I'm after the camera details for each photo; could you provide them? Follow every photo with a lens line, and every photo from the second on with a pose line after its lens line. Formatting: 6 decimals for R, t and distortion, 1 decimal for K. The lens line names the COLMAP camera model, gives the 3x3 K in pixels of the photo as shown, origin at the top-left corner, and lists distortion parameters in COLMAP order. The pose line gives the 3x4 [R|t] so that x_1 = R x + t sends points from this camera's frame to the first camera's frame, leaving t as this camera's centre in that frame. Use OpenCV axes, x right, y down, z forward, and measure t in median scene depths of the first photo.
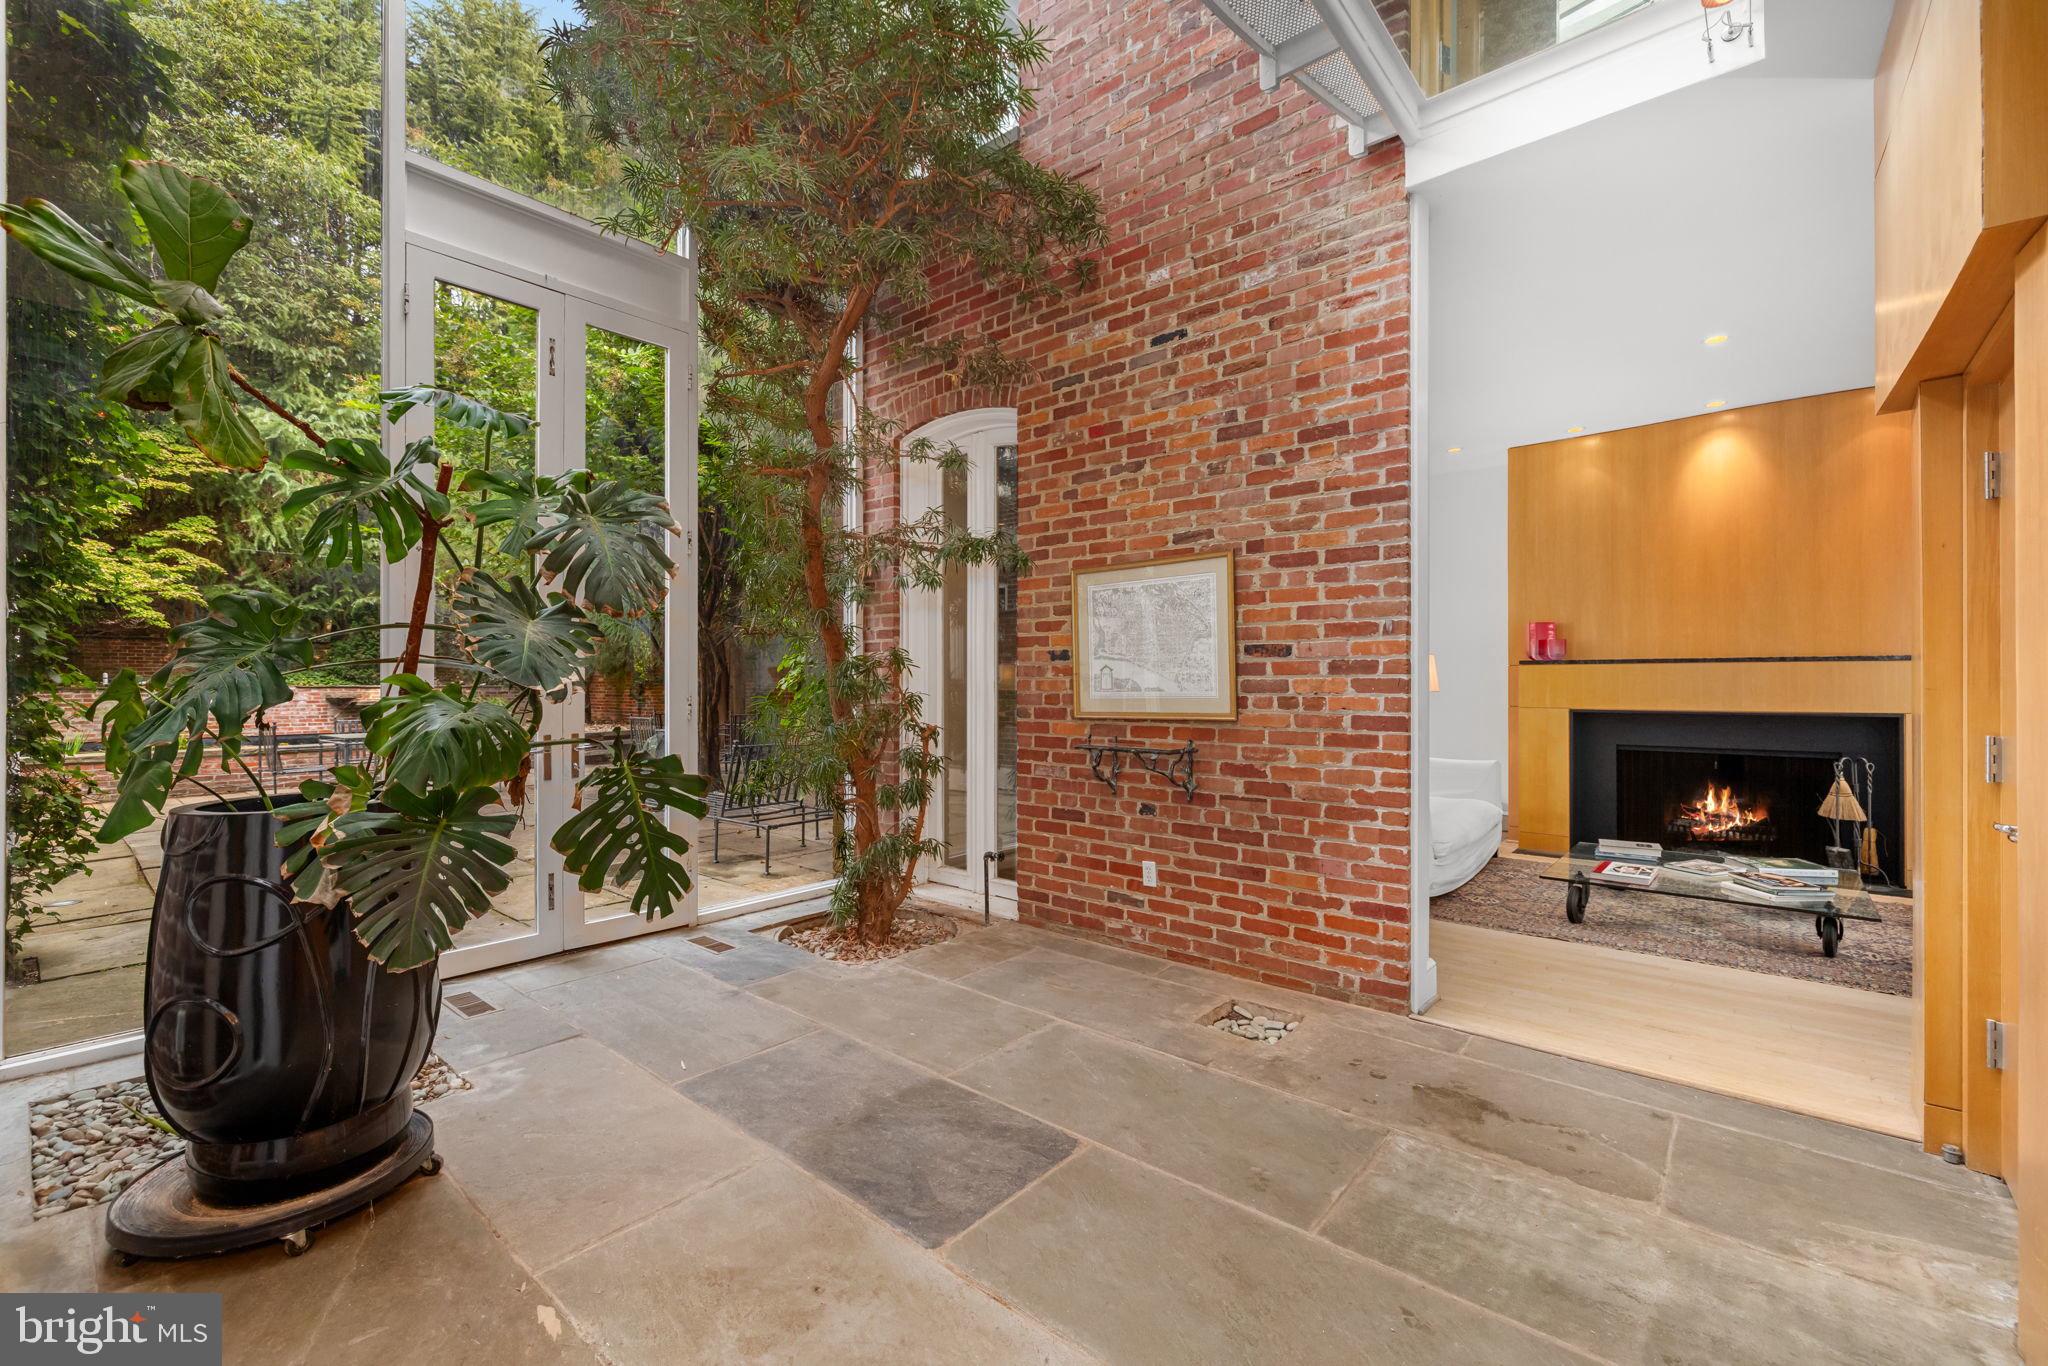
lens RADIAL K [[857.4, 0, 1027.4], [0, 857.4, 682.4], [0, 0, 1]] dist [-0.002791, -0.000337]
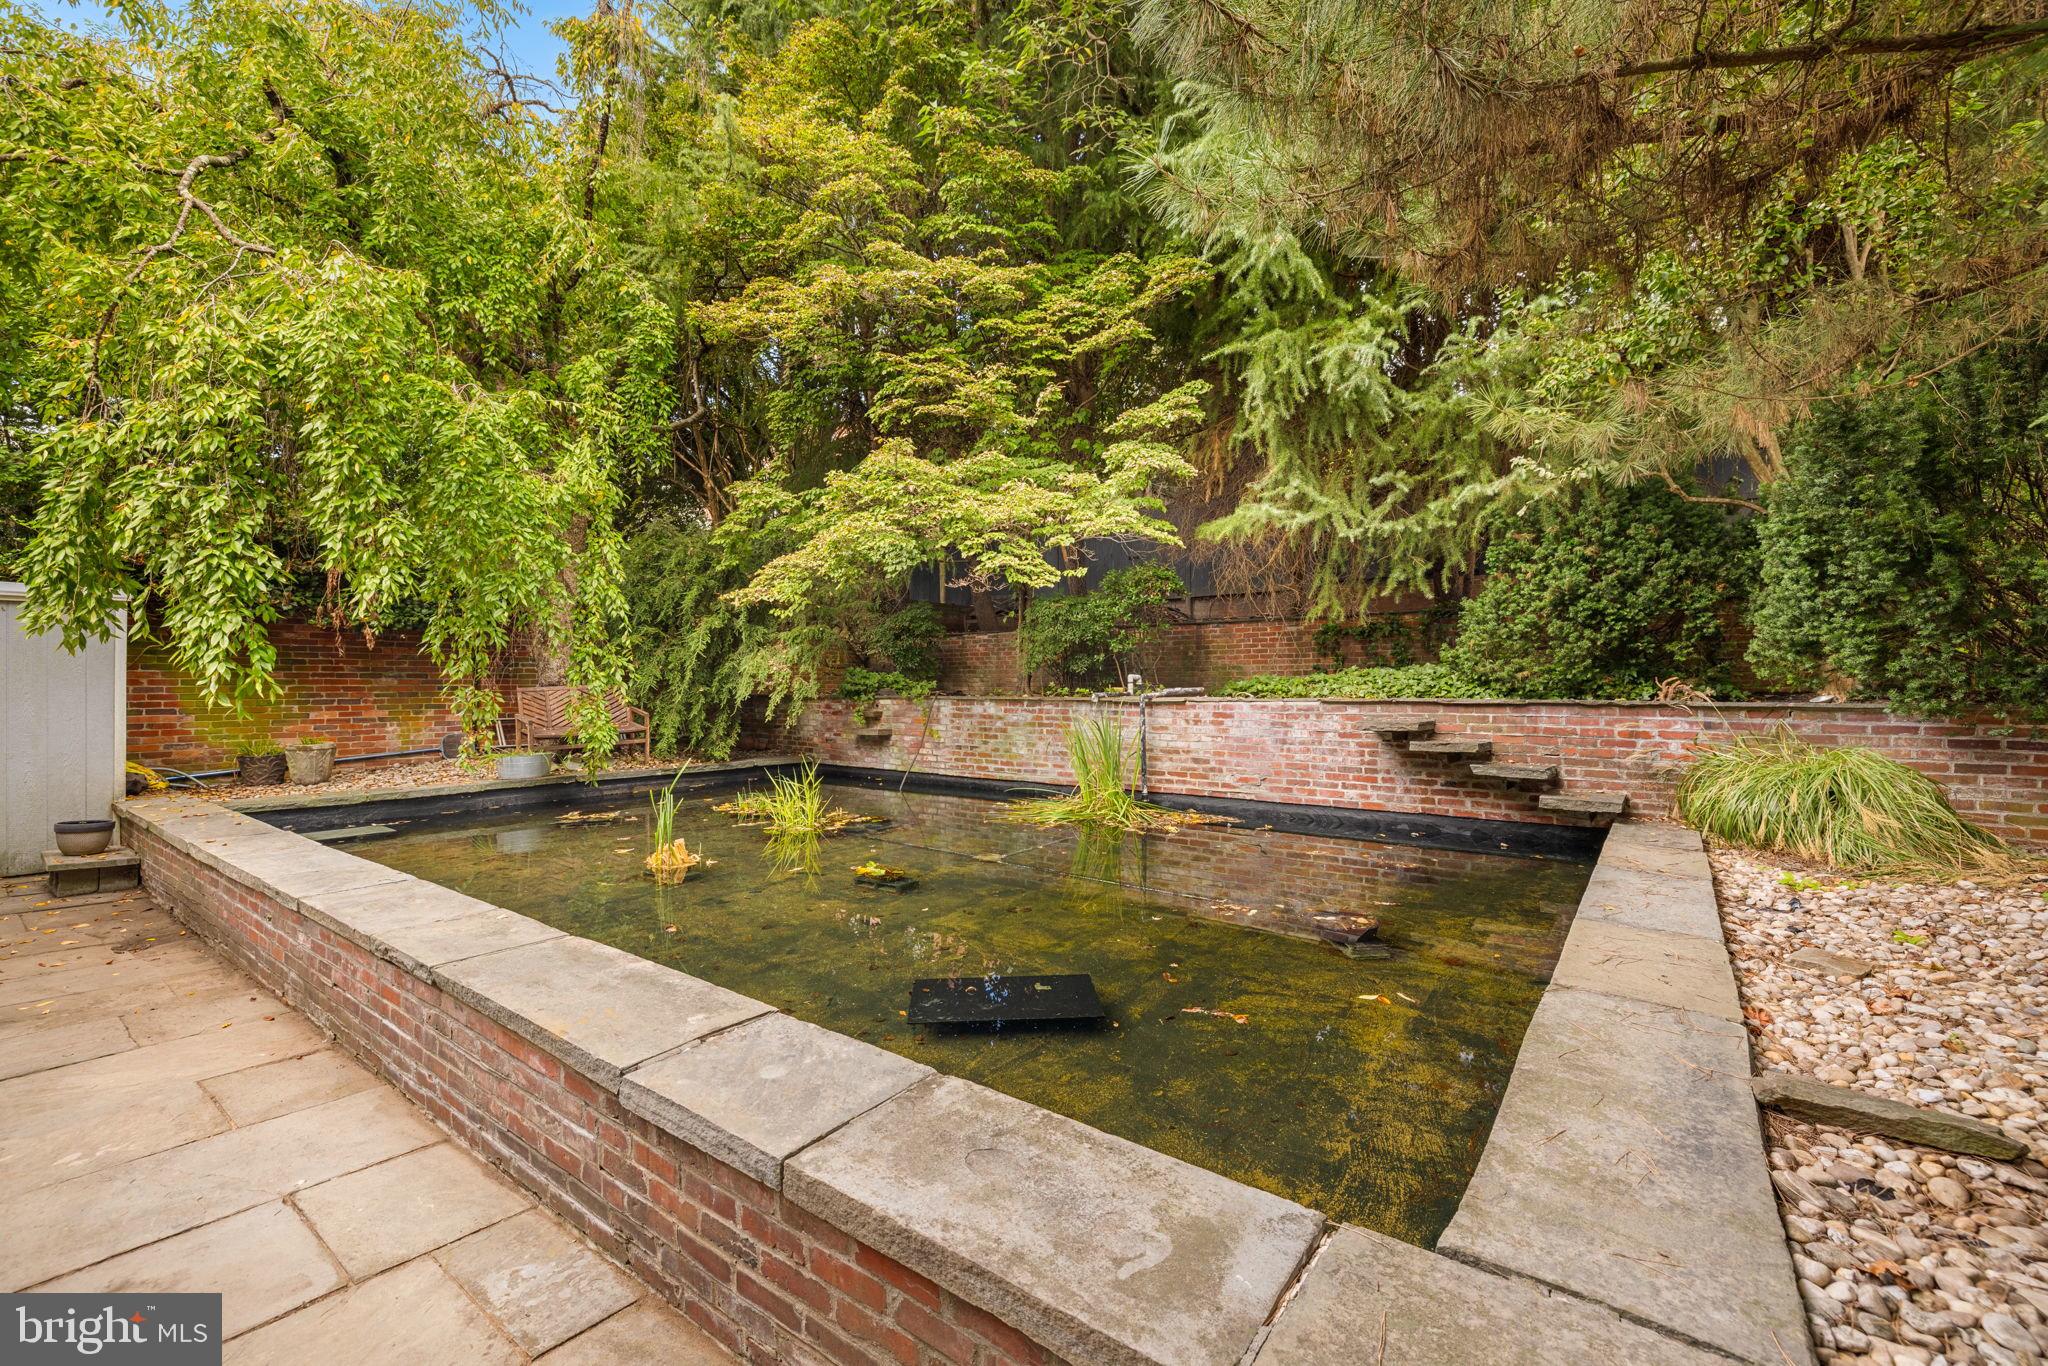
lens RADIAL K [[857.4, 0, 1030.3], [0, 857.4, 680.7], [0, 0, 1]] dist [-0.002791, -0.000337]
pose [[0.060962, 0.001384, -0.998139, -0.404984], [0.002023, 0.999997, 0.001511, -0.005998], [0.998138, -0.002112, 0.060959, 0.805494]]
